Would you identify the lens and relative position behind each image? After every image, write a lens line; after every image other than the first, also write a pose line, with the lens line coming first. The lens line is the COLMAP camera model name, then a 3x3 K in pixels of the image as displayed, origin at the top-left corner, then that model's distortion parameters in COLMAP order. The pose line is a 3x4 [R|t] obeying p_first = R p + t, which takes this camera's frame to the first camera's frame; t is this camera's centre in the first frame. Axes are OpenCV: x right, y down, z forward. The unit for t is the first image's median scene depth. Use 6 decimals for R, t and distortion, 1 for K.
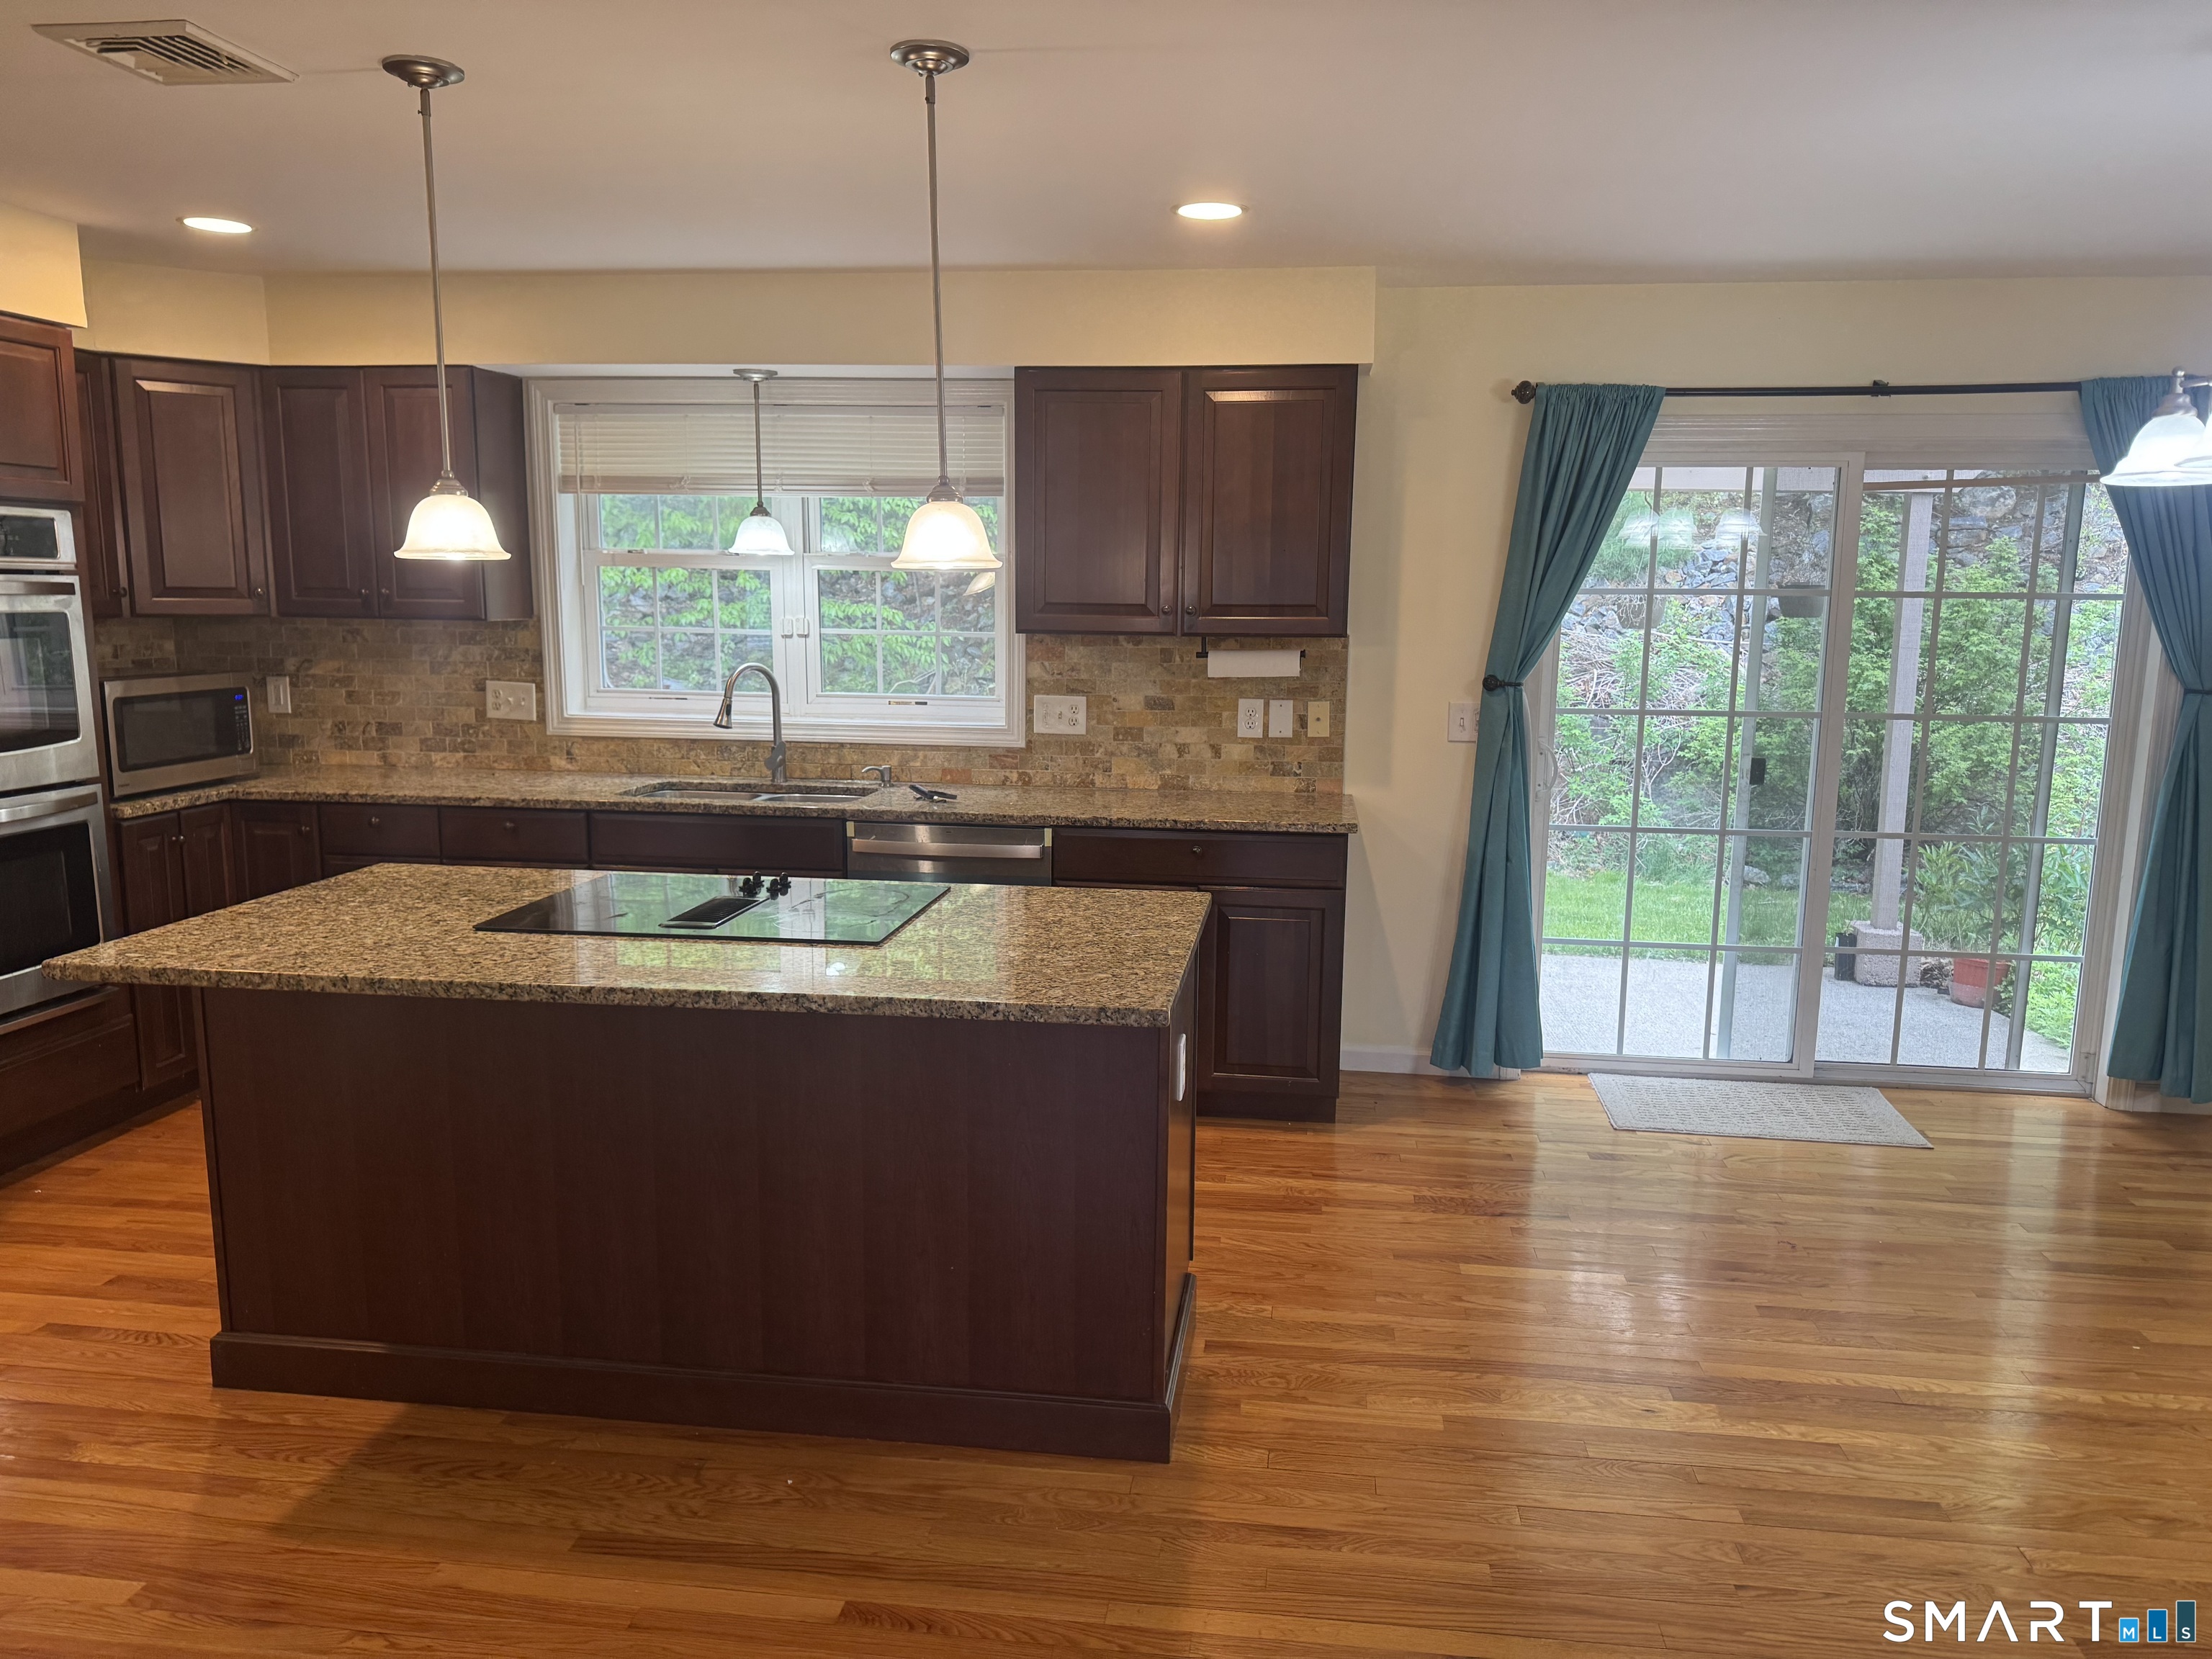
lens RADIAL K [[1547.3, 0, 1119.1], [0, 1547.3, 842.6], [0, 0, 1]] dist [0.112544, -0.154348]
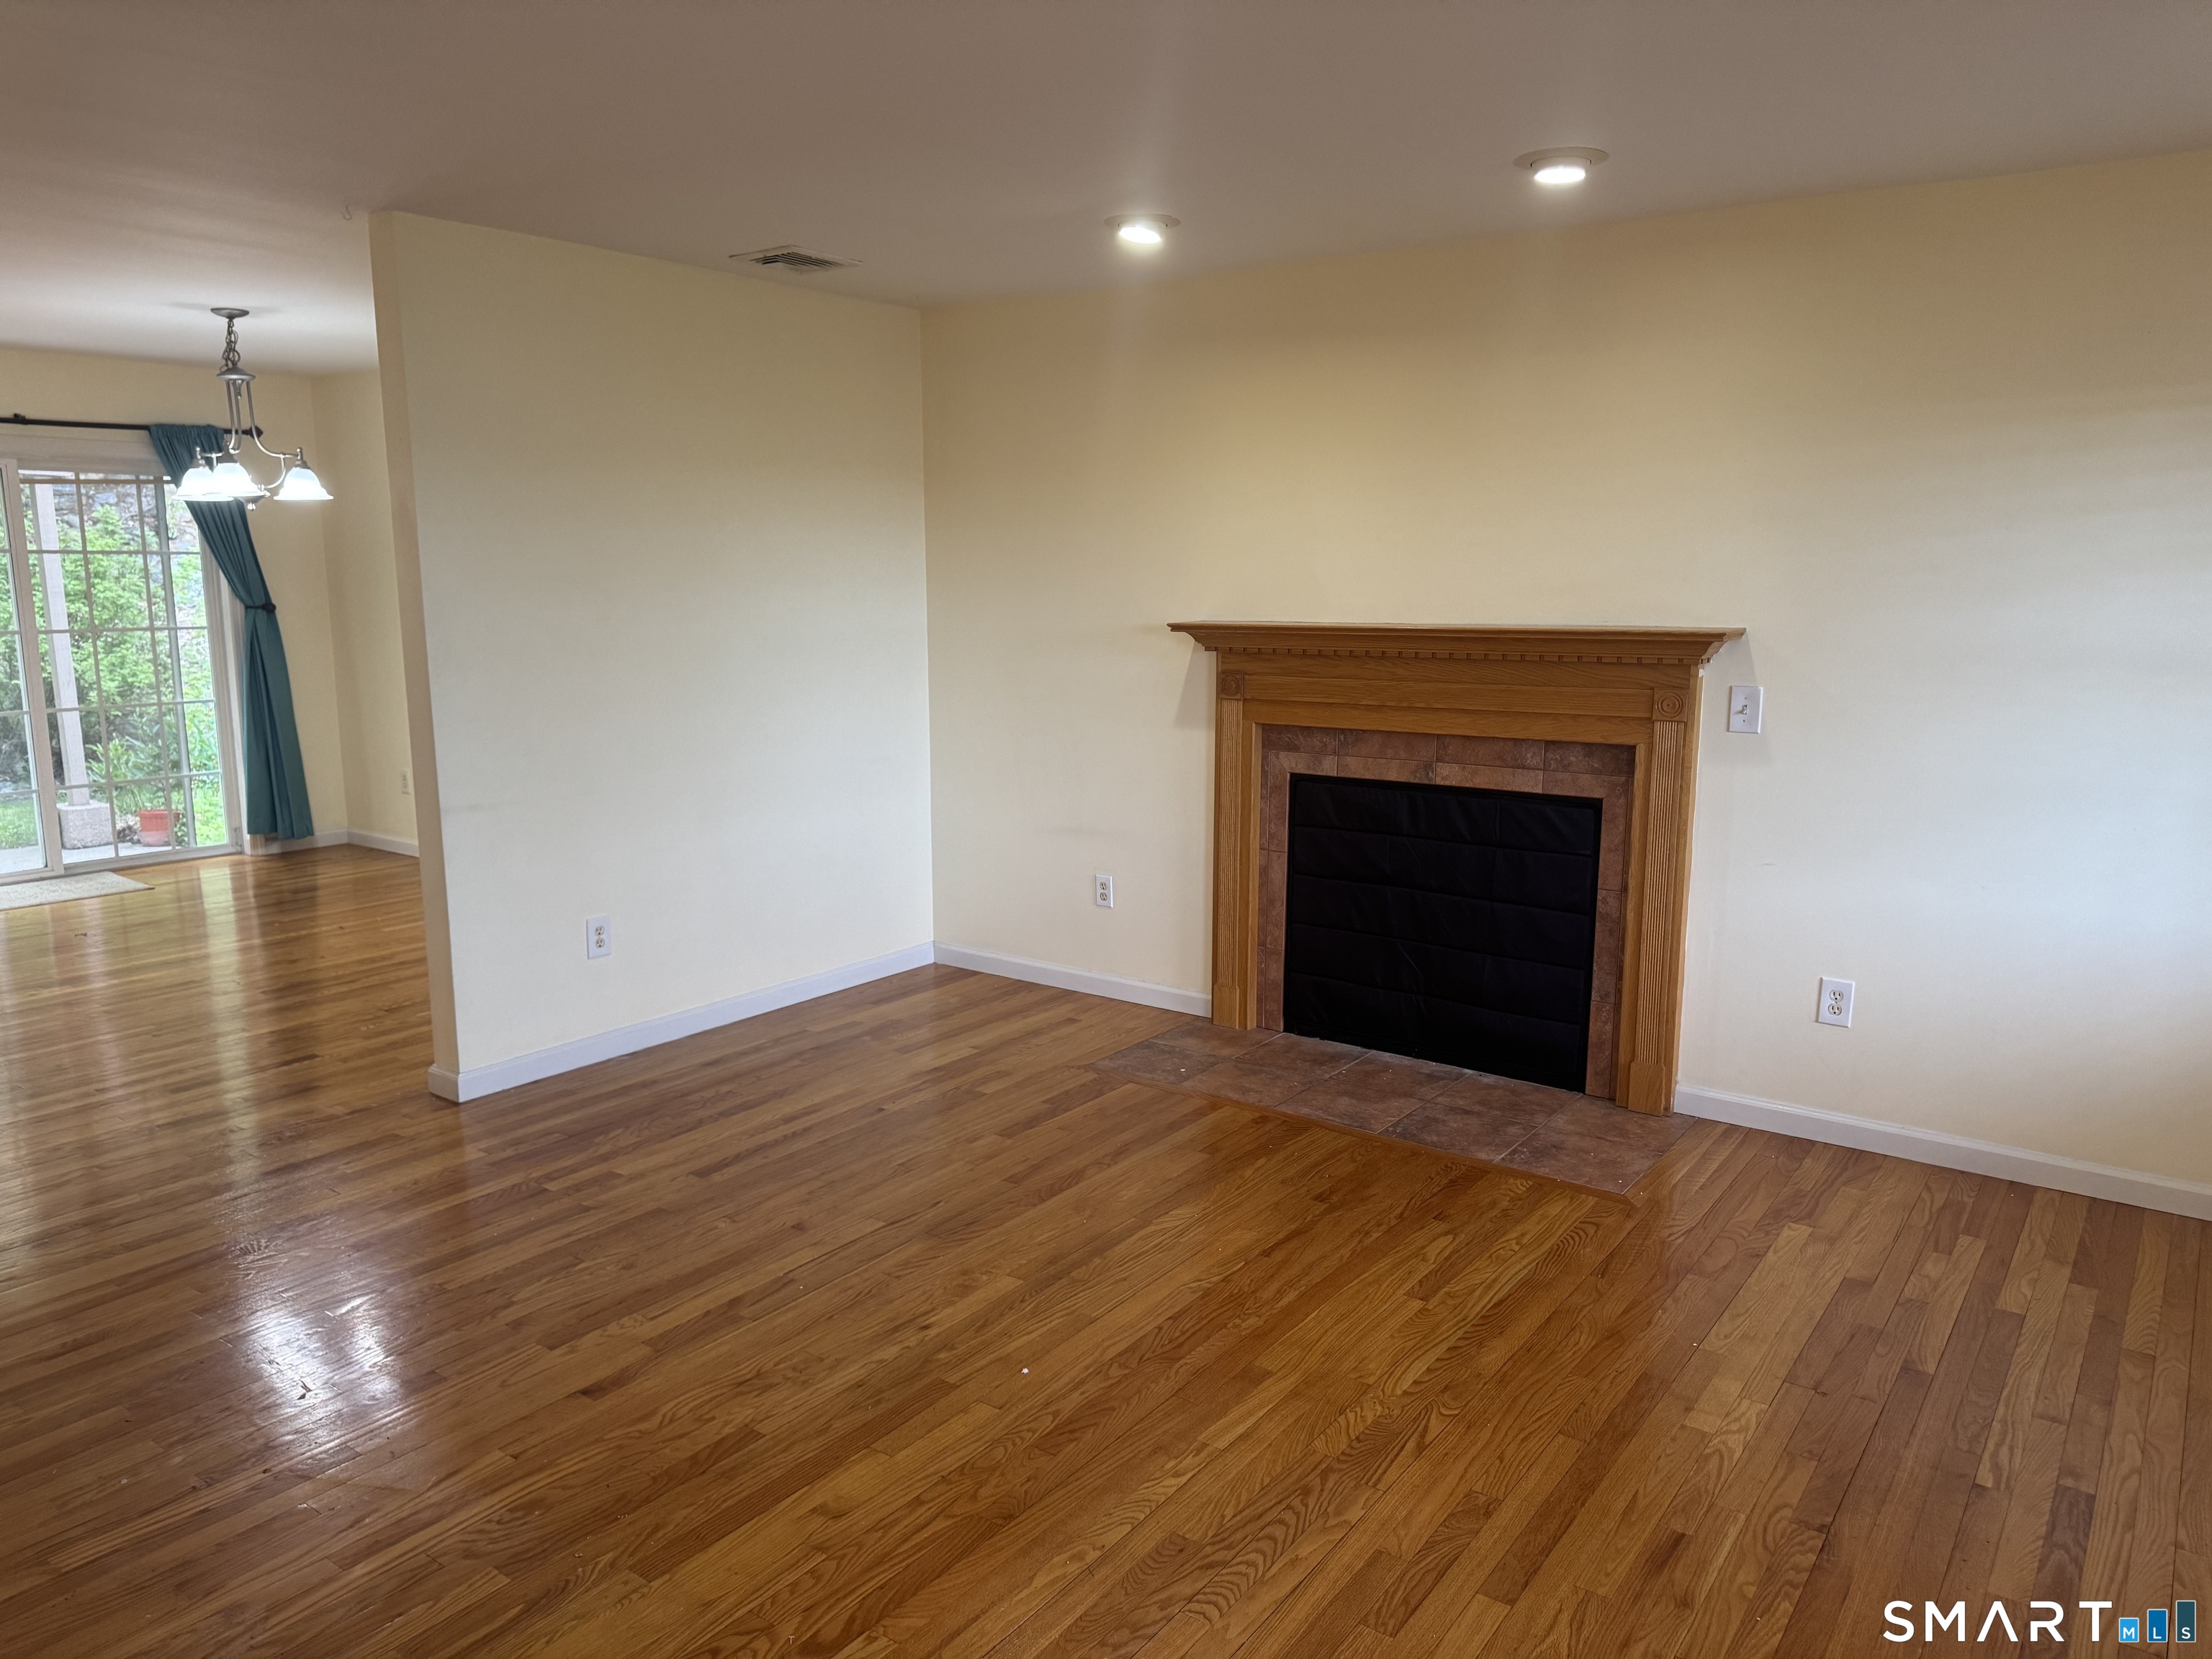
lens RADIAL K [[1547.3, 0, 1119.1], [0, 1547.3, 842.6], [0, 0, 1]] dist [0.112544, -0.154348]
pose [[0.478535, -0.163060, 0.862795, -0.385439], [0.139347, 0.984256, 0.108729, 0.098285], [-0.866941, 0.068197, 0.493723, -0.639236]]
